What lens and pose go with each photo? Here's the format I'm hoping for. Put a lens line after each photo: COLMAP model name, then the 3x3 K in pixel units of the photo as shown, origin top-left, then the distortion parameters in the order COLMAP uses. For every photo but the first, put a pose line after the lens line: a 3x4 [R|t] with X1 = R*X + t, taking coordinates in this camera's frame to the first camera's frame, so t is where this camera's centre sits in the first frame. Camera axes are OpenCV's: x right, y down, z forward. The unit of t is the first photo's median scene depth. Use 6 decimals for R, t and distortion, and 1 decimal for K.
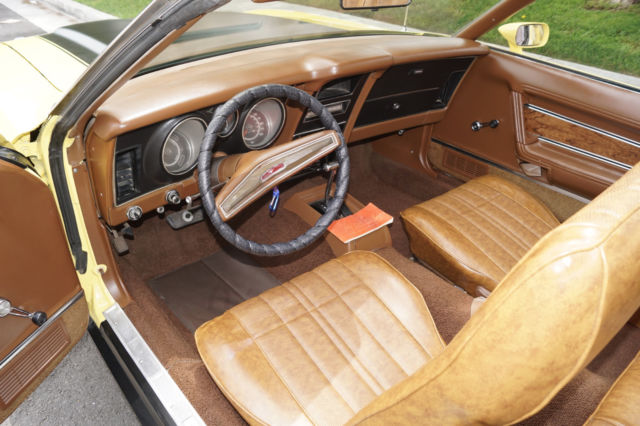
lens RADIAL K [[492.6, 0, 320.0], [0, 492.6, 213.0], [0, 0, 1]] dist [-0.077346, 0.009468]
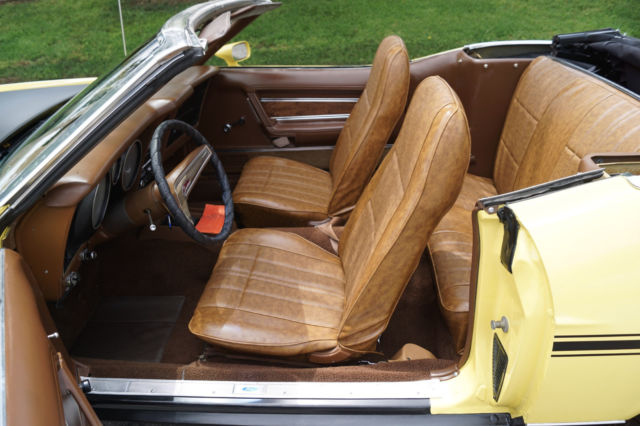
lens RADIAL K [[492.6, 0, 320.0], [0, 492.6, 213.0], [0, 0, 1]] dist [-0.077346, 0.009468]
pose [[0.668724, -0.385955, 0.635489, -0.473277], [0.422673, 0.900509, 0.102133, -0.004226], [-0.611682, 0.200306, 0.765325, -0.102705]]
